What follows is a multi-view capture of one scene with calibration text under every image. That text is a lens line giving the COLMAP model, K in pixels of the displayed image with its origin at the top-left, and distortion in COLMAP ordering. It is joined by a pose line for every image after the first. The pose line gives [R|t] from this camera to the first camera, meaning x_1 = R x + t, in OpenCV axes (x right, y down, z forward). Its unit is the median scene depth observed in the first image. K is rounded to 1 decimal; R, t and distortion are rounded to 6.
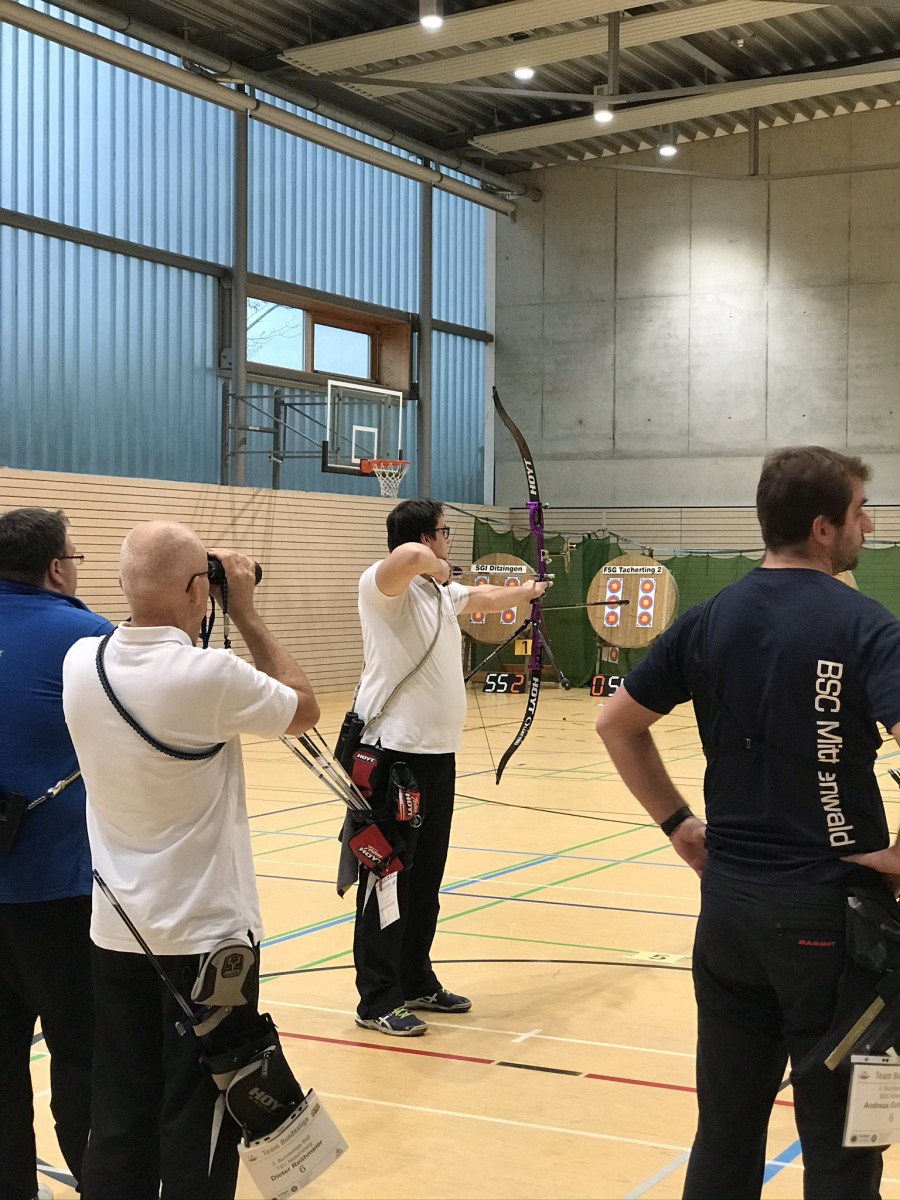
lens RADIAL K [[1984.4, 0, 454.1], [0, 1984.4, 584.2], [0, 0, 1]] dist [-0.007311, 0.665695]
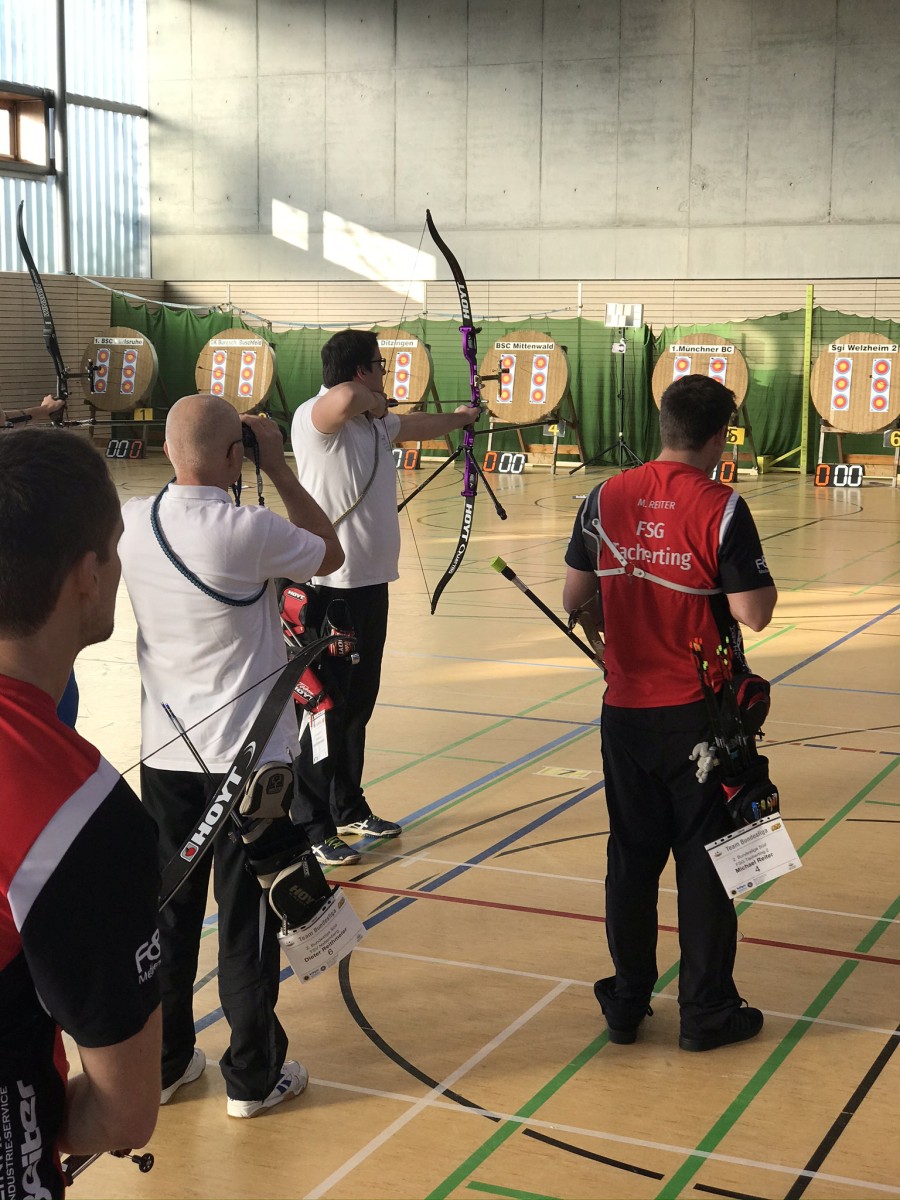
lens RADIAL K [[1976.4, 0, 451.6], [0, 1976.4, 602.9], [0, 0, 1]] dist [0.022548, 0.195045]
pose [[0.998937, -0.006253, 0.045670, 0.140787], [0.000247, 0.991467, 0.130356, -0.006498], [-0.046095, -0.130206, 0.990415, -0.067732]]
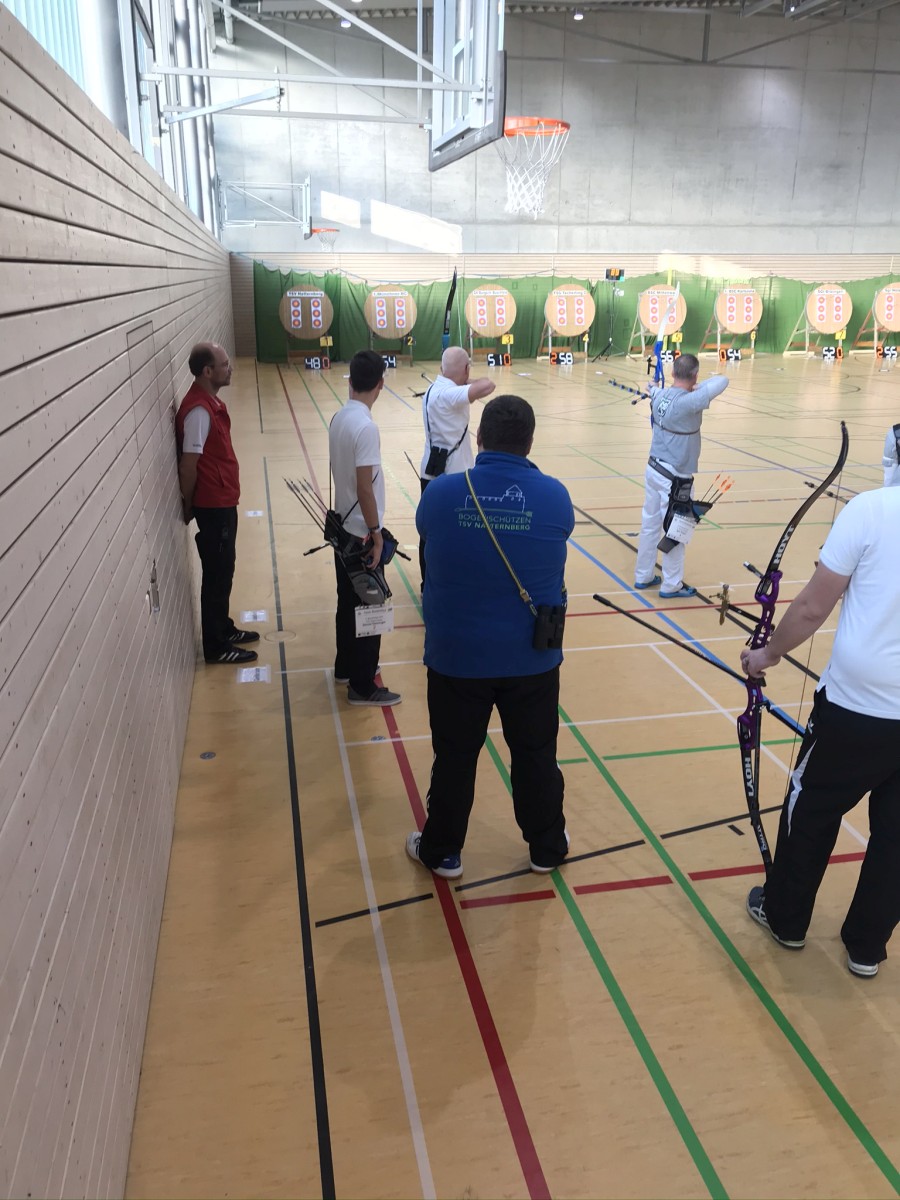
lens RADIAL K [[953.1, 0, 442.7], [0, 953.1, 571.3], [0, 0, 1]] dist [-0.008518, 0.037243]
pose [[0.785775, -0.192749, 0.587711, -0.376161], [0.011684, 0.954658, 0.297474, -0.020568], [-0.618402, -0.226881, 0.752399, 0.254415]]
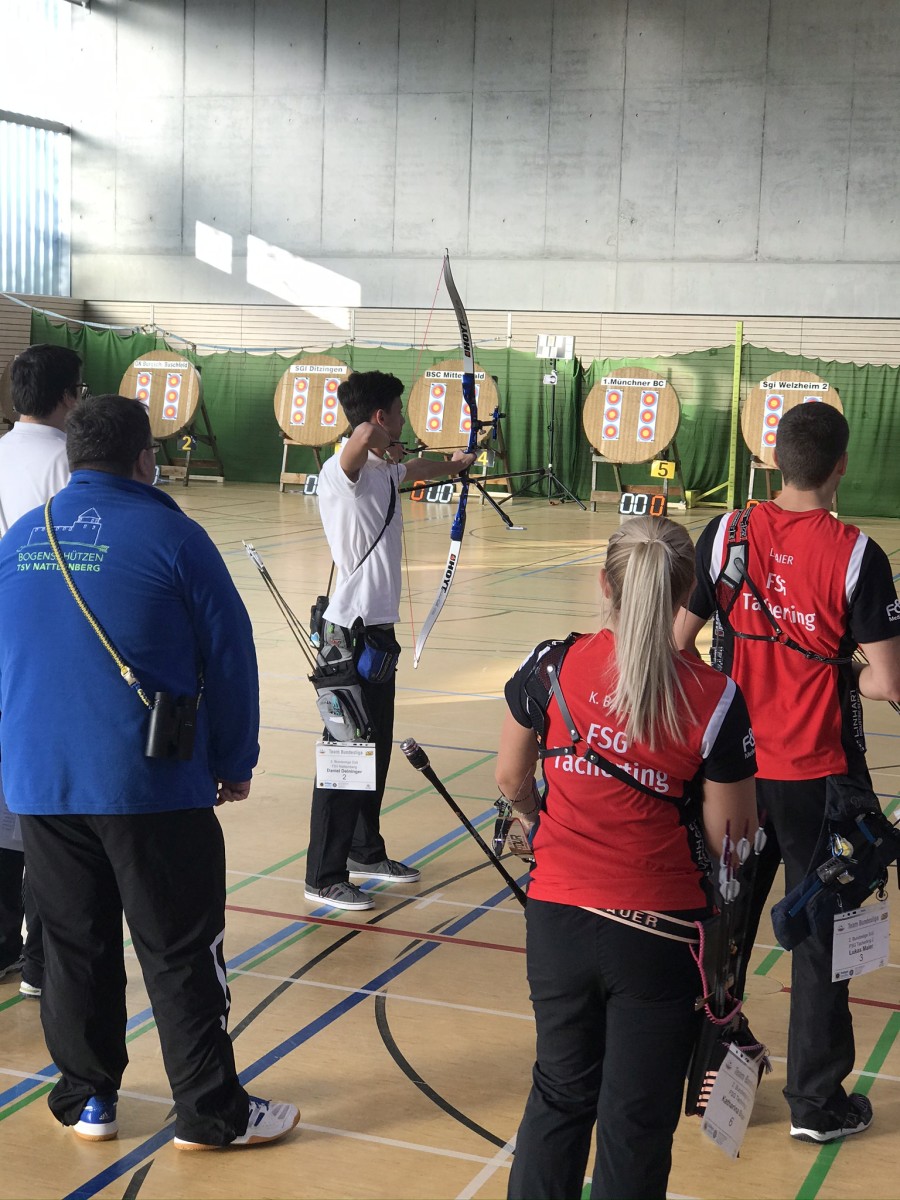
lens RADIAL K [[1984.4, 0, 454.1], [0, 1984.4, 584.2], [0, 0, 1]] dist [-0.007311, 0.665695]
pose [[0.994649, 0.012859, 0.102511, 0.124340], [-0.023827, 0.994027, 0.106504, -0.006697], [-0.100530, -0.108376, 0.989014, -0.061885]]
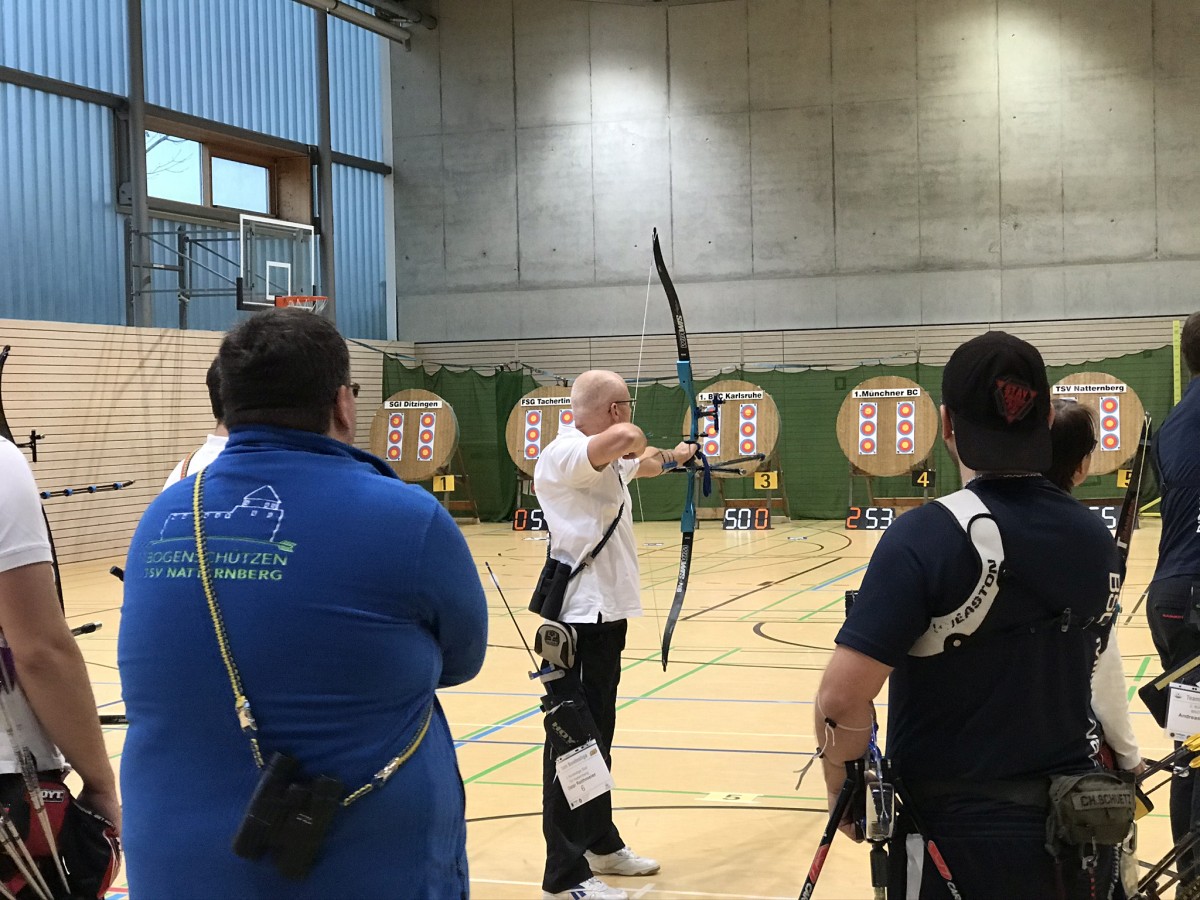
lens RADIAL K [[1984.4, 0, 582.0], [0, 1984.4, 447.9], [0, 0, 1]] dist [-0.007311, 0.665695]
pose [[0.990194, -0.034463, 0.135383, -0.026886], [0.032493, 0.999332, 0.016741, -0.000138], [-0.135869, -0.012178, 0.990652, 0.016338]]
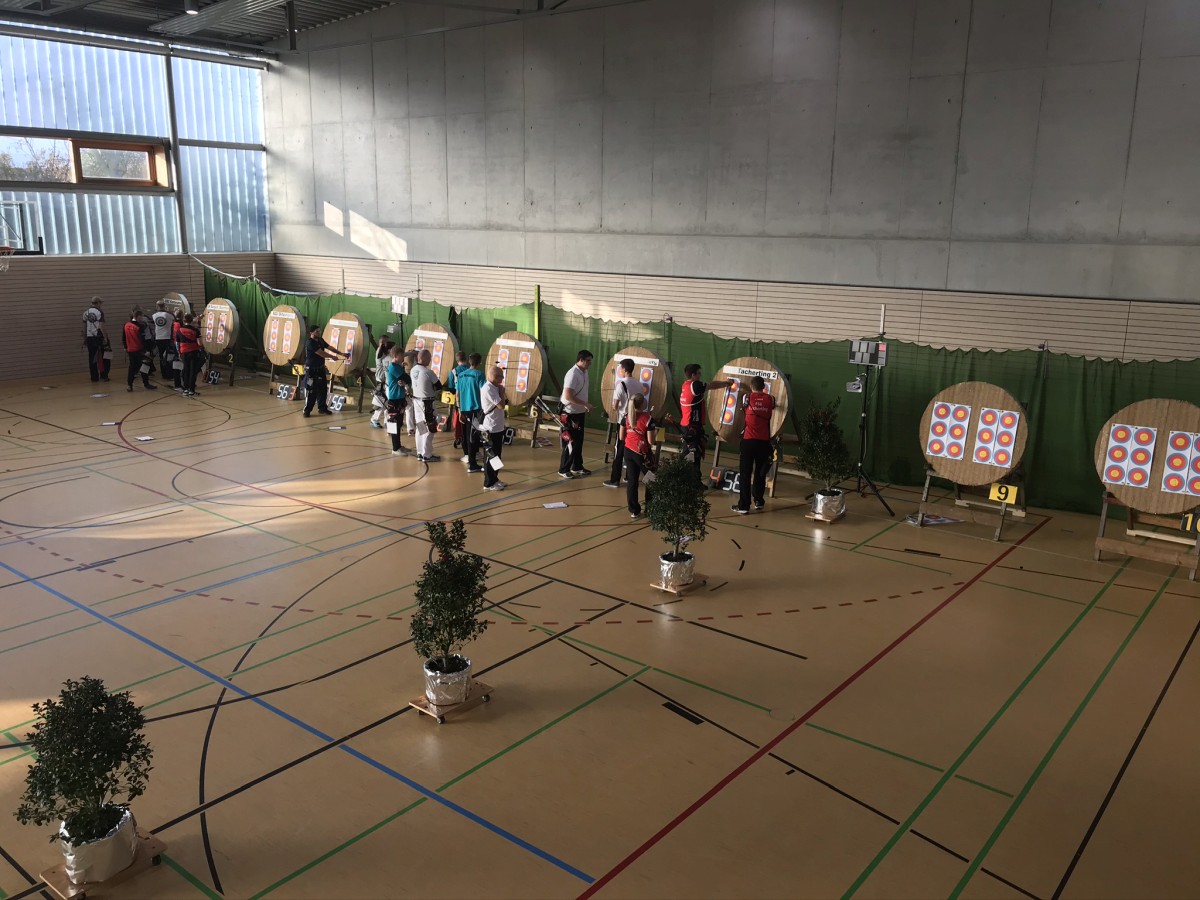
lens RADIAL K [[983.3, 0, 599.3], [0, 983.3, 455.0], [0, 0, 1]] dist [0.068264, -0.159153]
pose [[0.979560, 0.051819, -0.194363, 0.511123], [-0.006643, 0.974055, 0.226213, -0.068776], [0.201042, -0.220298, 0.954490, 0.225469]]
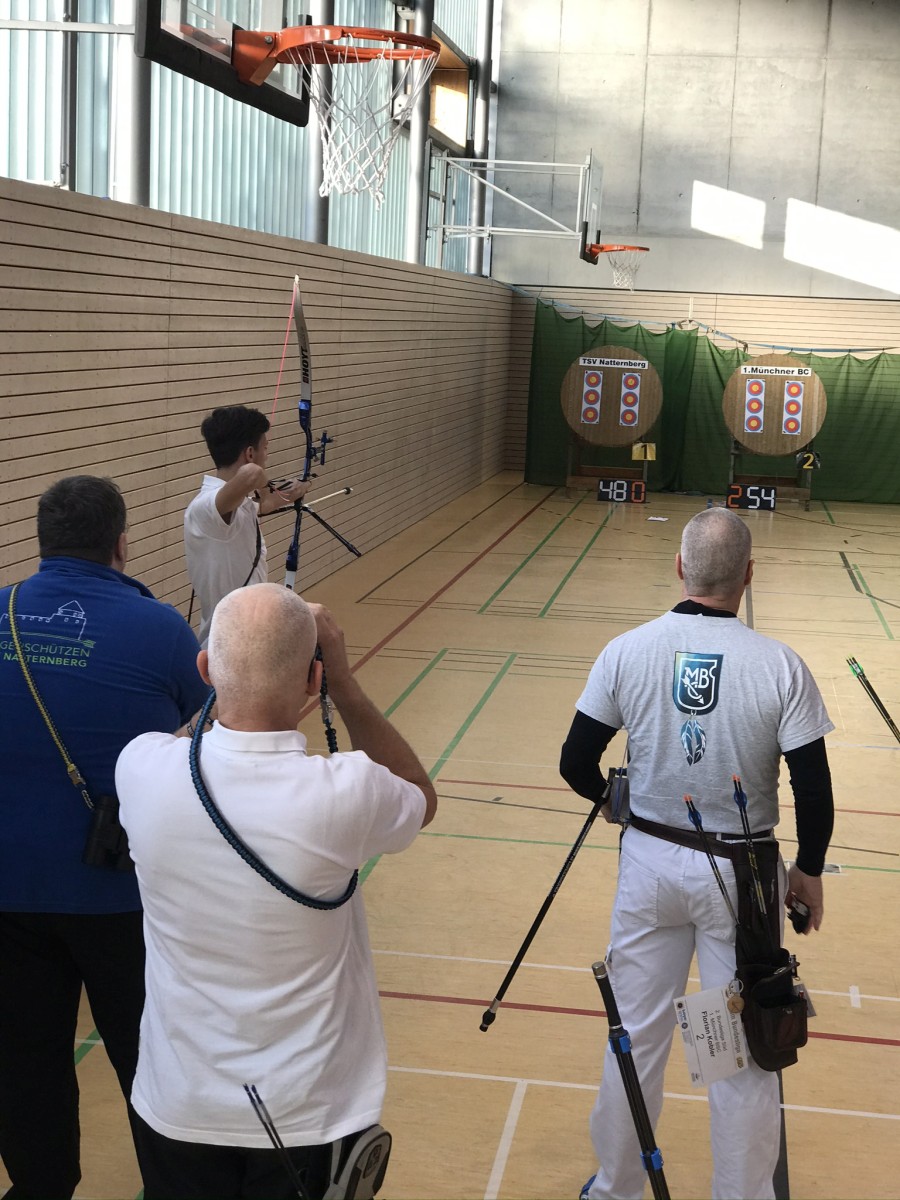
lens RADIAL K [[1966.2, 0, 447.9], [0, 1966.2, 578.4], [0, 0, 1]] dist [0.044950, 0.002195]
pose [[0.944560, -0.009814, 0.328193, -0.315605], [-0.032860, 0.991709, 0.124228, -0.017836], [-0.326691, -0.128125, 0.936406, 0.173772]]
